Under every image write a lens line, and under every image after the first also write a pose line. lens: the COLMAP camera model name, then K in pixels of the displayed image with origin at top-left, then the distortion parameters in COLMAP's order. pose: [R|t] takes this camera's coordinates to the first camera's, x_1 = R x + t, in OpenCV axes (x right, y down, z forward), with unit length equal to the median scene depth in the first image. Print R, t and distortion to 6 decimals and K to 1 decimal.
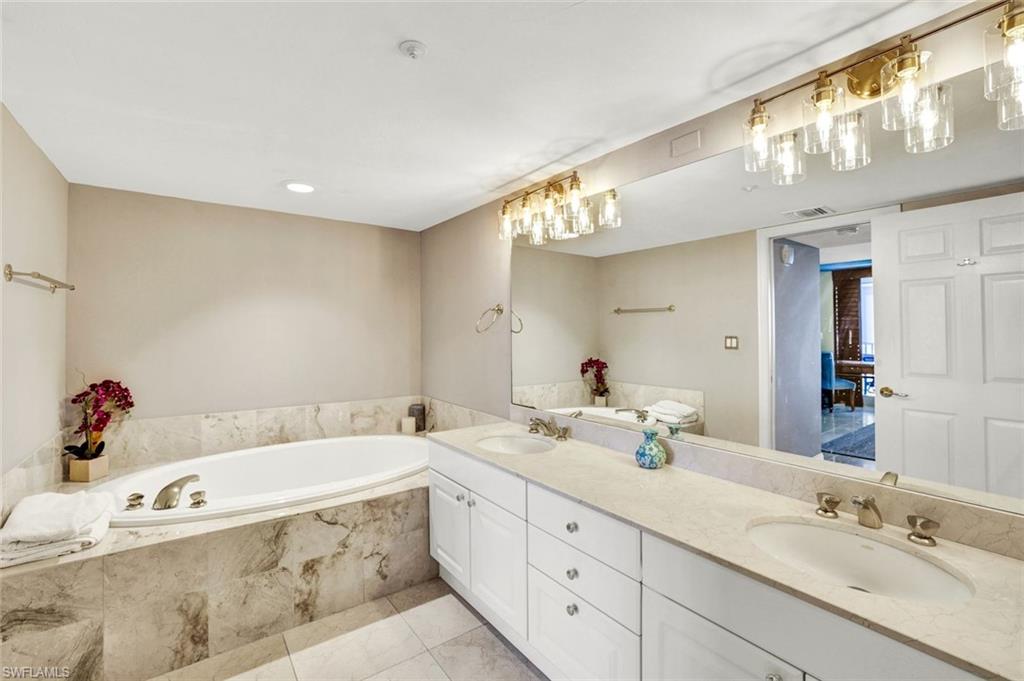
lens RADIAL K [[442.4, 0, 510.8], [0, 442.4, 337.6], [0, 0, 1]] dist [-0.027874, 0.004797]
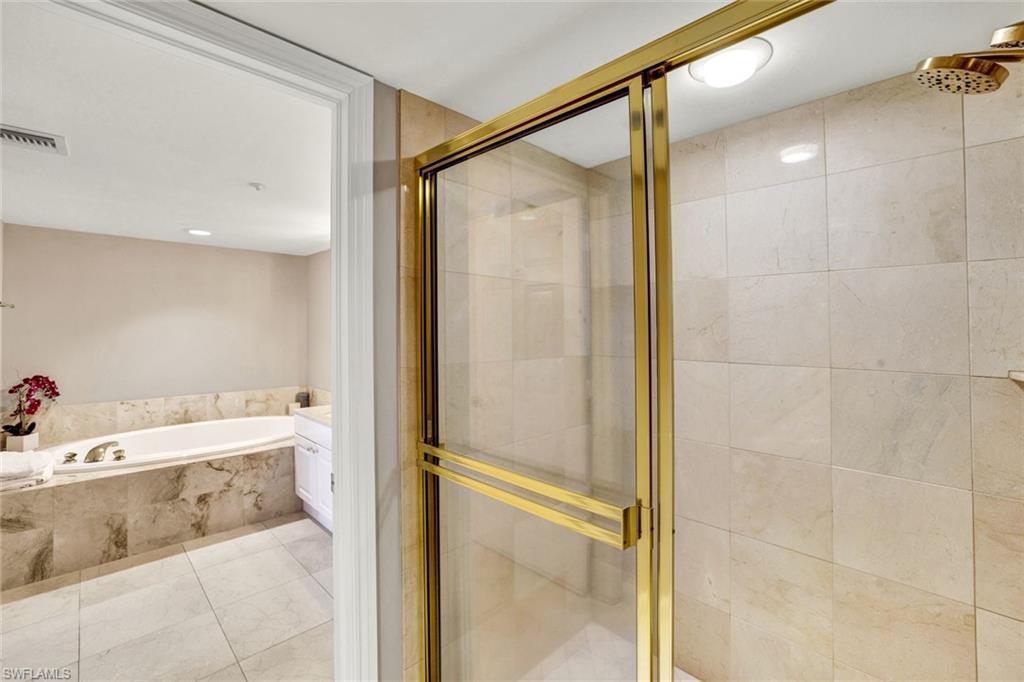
lens RADIAL K [[442.4, 0, 517.2], [0, 442.4, 331.6], [0, 0, 1]] dist [-0.027874, 0.004797]
pose [[0.988560, 0.002485, 0.150807, 0.332061], [-0.001843, 0.999989, -0.004400, -0.032946], [-0.150816, 0.004072, 0.988553, -0.555738]]
